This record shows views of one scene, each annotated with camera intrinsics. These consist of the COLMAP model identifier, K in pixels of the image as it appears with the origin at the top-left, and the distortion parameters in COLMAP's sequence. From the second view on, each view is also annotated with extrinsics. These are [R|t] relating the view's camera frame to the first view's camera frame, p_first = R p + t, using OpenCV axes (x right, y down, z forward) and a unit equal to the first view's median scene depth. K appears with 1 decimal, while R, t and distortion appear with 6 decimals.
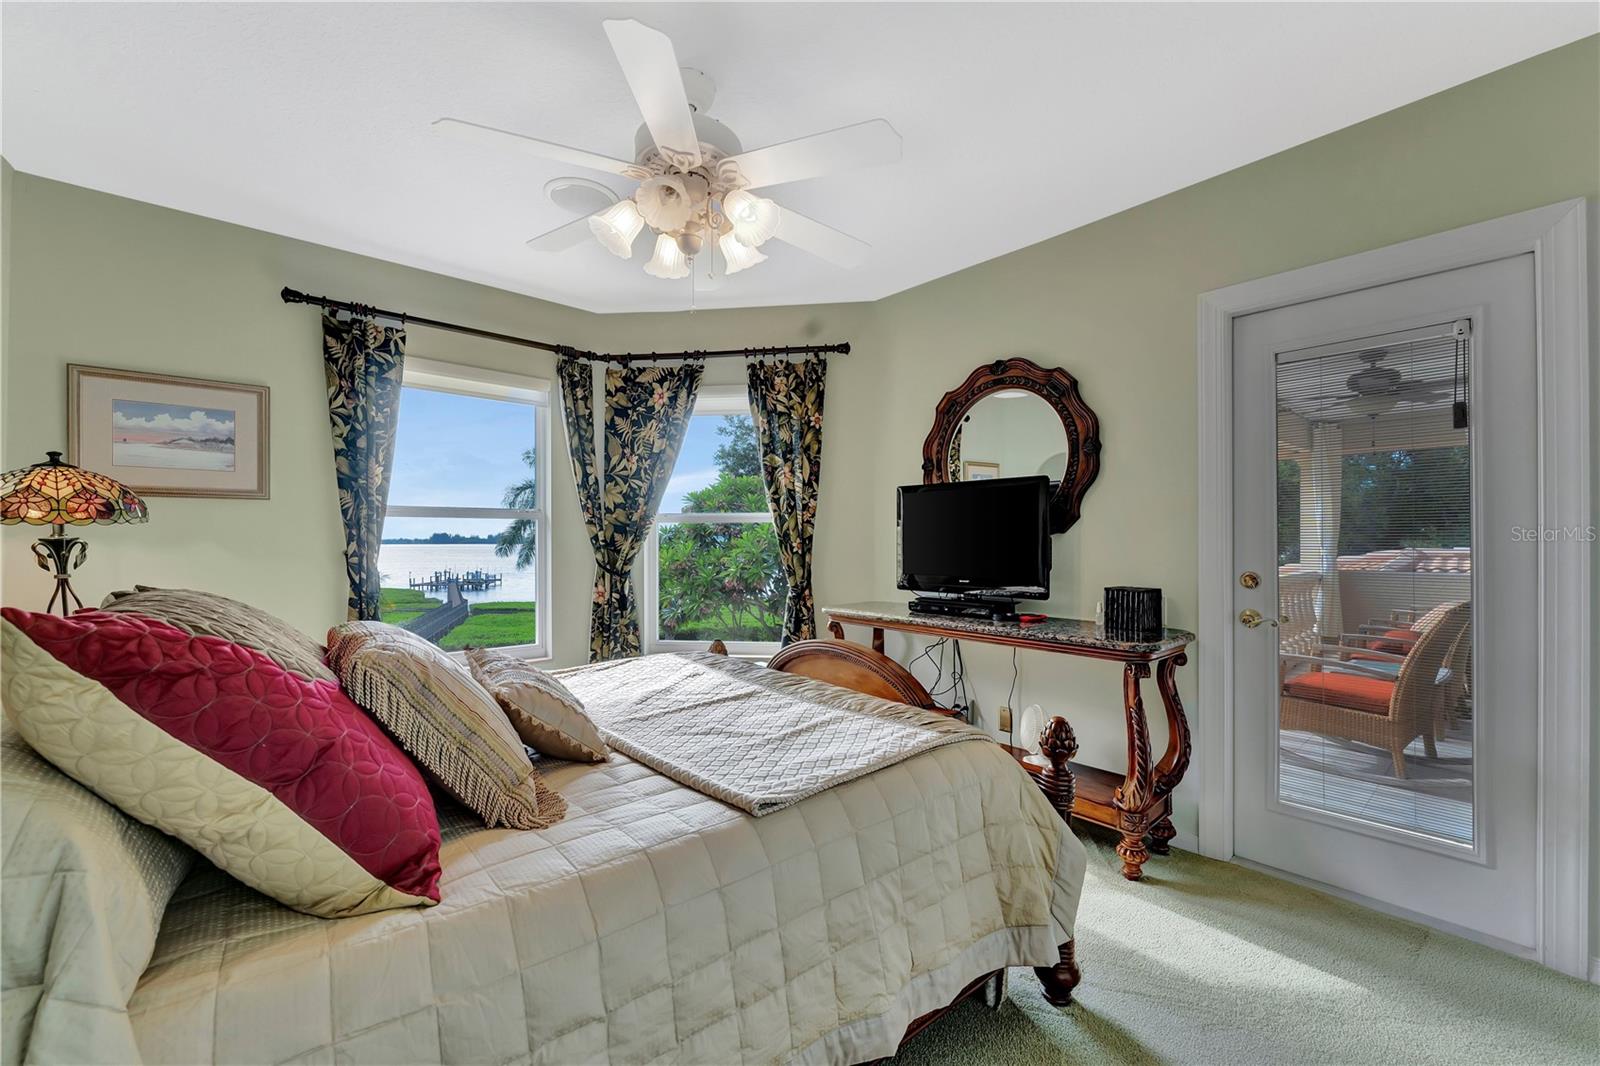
lens RADIAL K [[641.0, 0, 800.0], [0, 641.0, 533.0], [0, 0, 1]] dist [-0.000920, -0.000139]
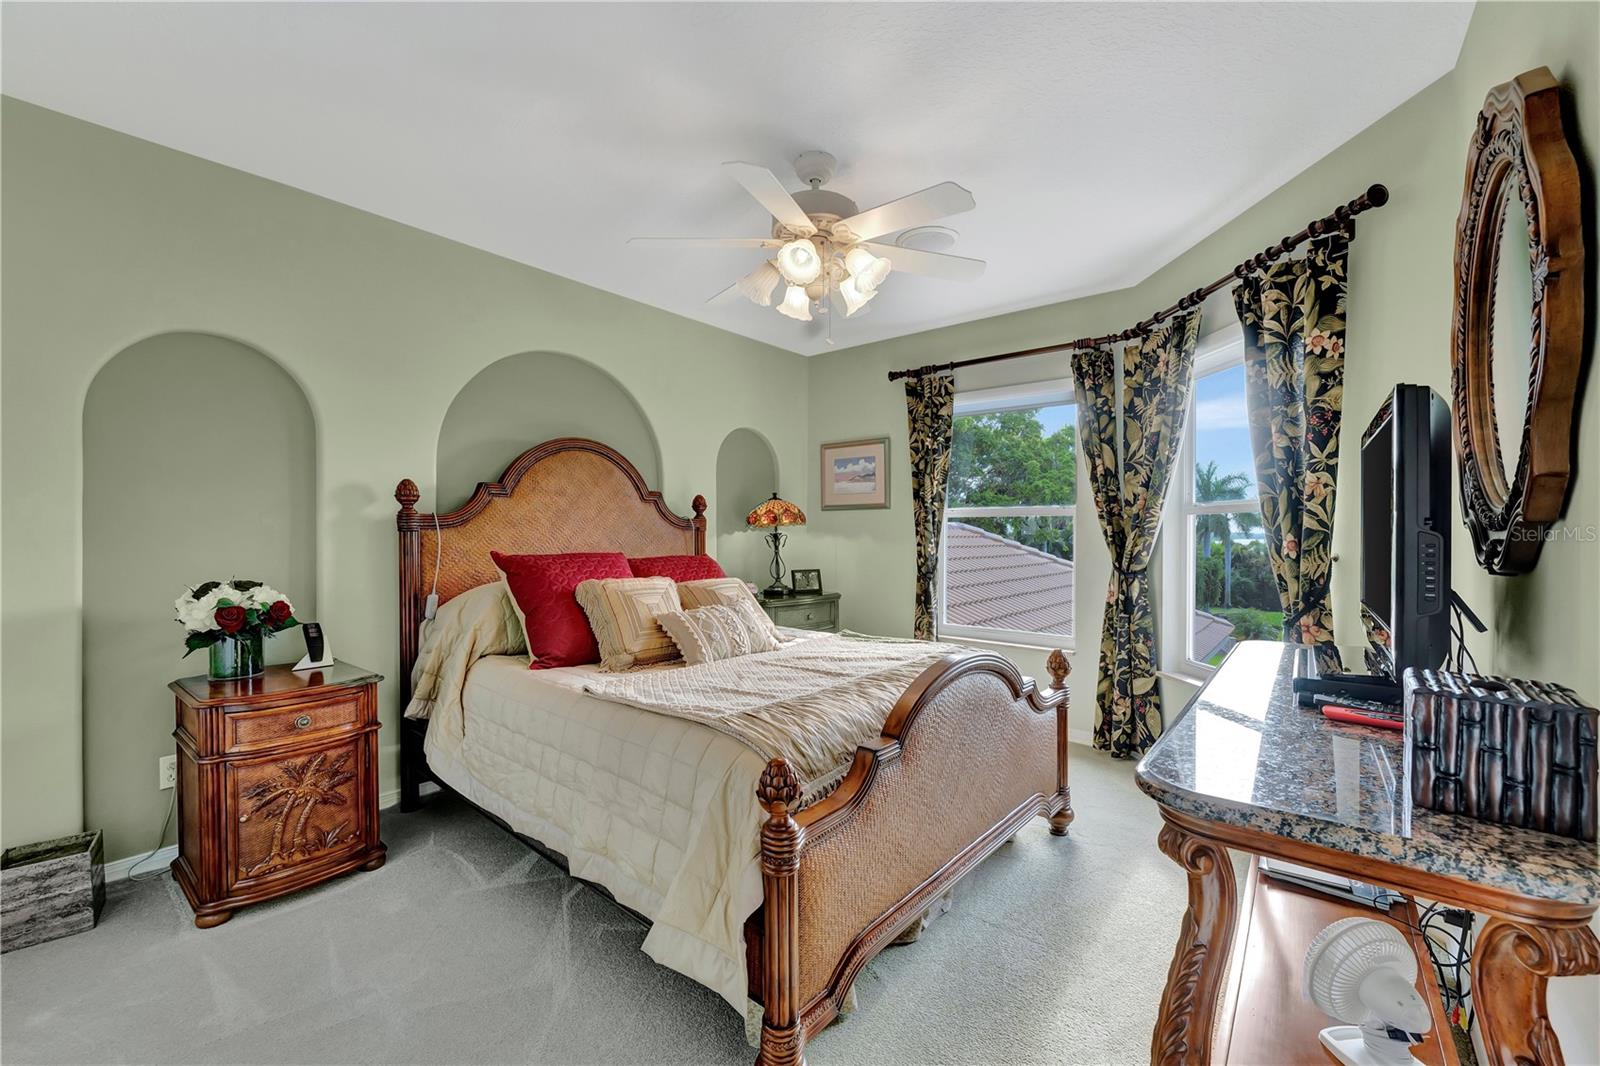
lens RADIAL K [[641.0, 0, 800.0], [0, 641.0, 533.0], [0, 0, 1]] dist [-0.000920, -0.000139]
pose [[0.164056, -0.000377, -0.986451, 0.581964], [0.006021, 0.999982, 0.000620, 0.004574], [0.986433, -0.006042, 0.164055, 0.438686]]
